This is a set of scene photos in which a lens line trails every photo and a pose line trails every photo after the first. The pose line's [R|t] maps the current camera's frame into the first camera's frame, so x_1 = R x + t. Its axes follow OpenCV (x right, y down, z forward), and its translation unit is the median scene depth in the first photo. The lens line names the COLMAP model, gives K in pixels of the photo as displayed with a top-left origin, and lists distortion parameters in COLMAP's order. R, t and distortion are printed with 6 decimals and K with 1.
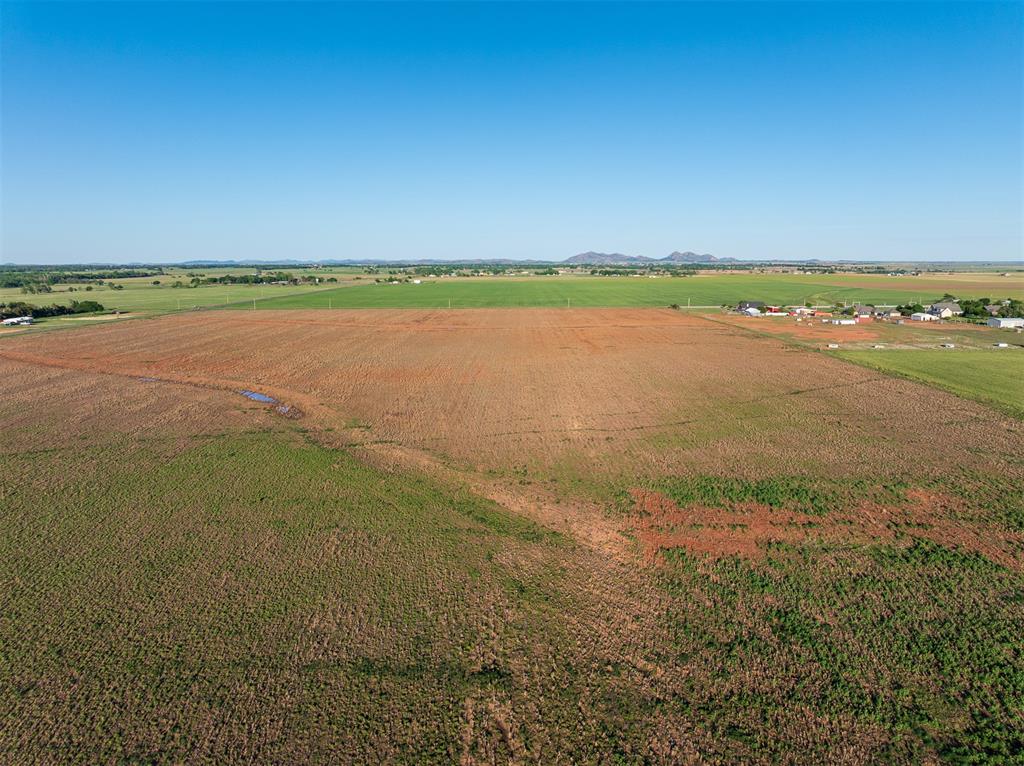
lens RADIAL K [[719.3, 0, 518.3], [0, 719.3, 380.8], [0, 0, 1]] dist [-0.036011, -0.005594]
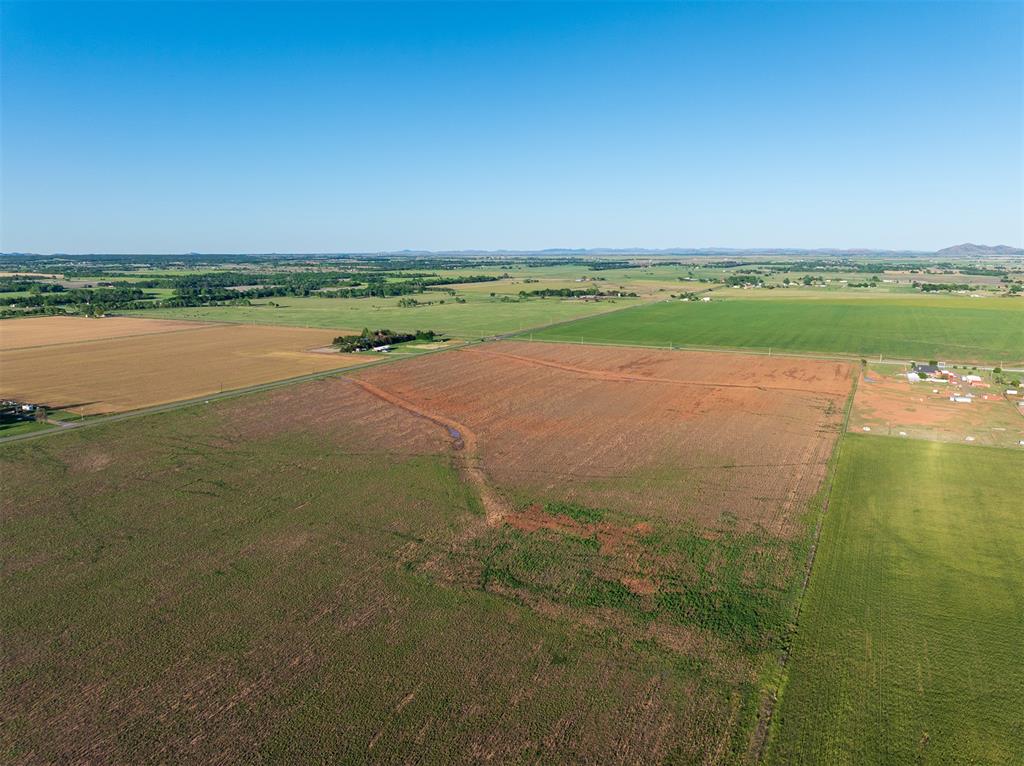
lens RADIAL K [[719.3, 0, 514.7], [0, 719.3, 385.6], [0, 0, 1]] dist [-0.036011, -0.005594]
pose [[0.890184, 0.084220, -0.447750, 0.270980], [-0.073591, 0.996441, 0.041118, -0.082217], [0.449619, -0.003652, 0.893213, -0.293902]]
